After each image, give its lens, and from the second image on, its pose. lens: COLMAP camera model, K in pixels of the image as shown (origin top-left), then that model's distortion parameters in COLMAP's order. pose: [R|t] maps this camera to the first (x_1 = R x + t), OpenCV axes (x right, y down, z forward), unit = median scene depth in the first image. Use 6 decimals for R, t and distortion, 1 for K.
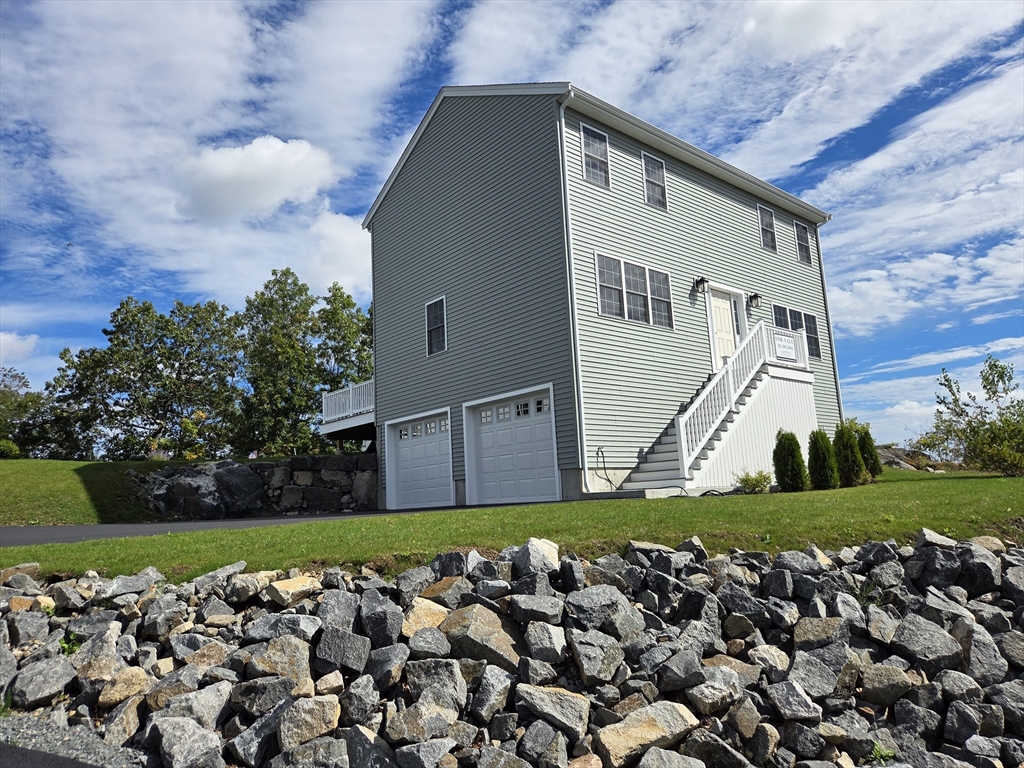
lens RADIAL K [[684.5, 0, 508.2], [0, 684.5, 389.9], [0, 0, 1]] dist [0.048309, -0.035781]
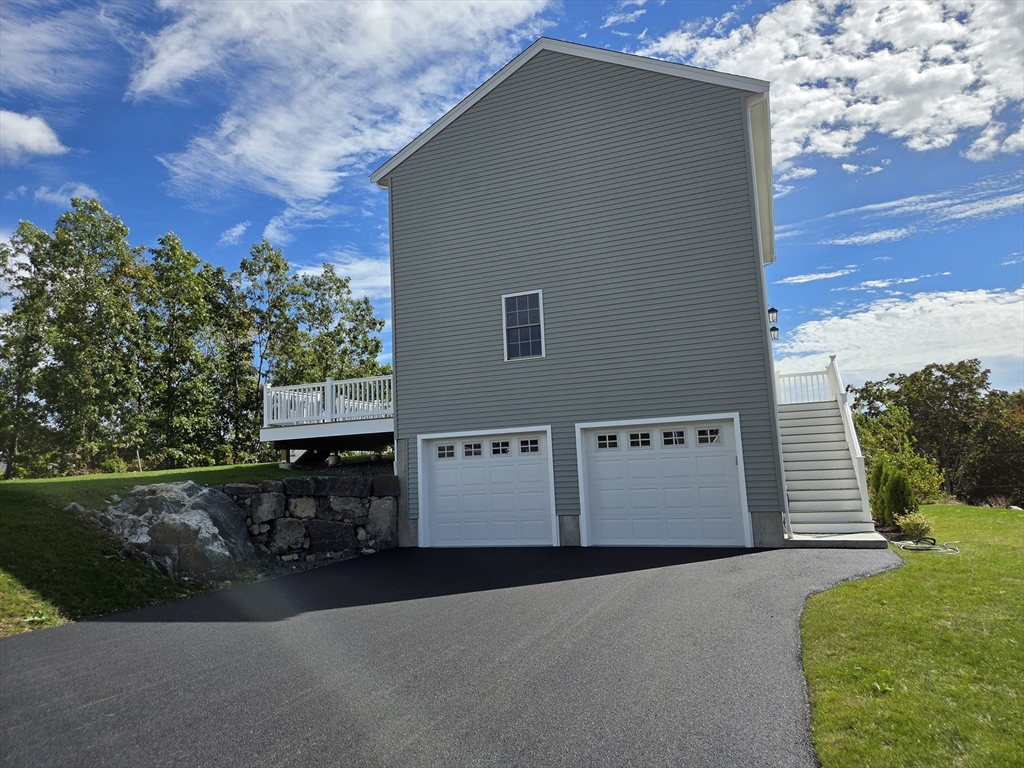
lens RADIAL K [[684.5, 0, 513.9], [0, 684.5, 379.5], [0, 0, 1]] dist [0.048309, -0.035781]
pose [[0.892878, 0.072370, 0.444445, -0.437447], [-0.072685, 0.997221, -0.016356, -0.012690], [-0.444394, -0.017700, 0.895657, 0.245664]]
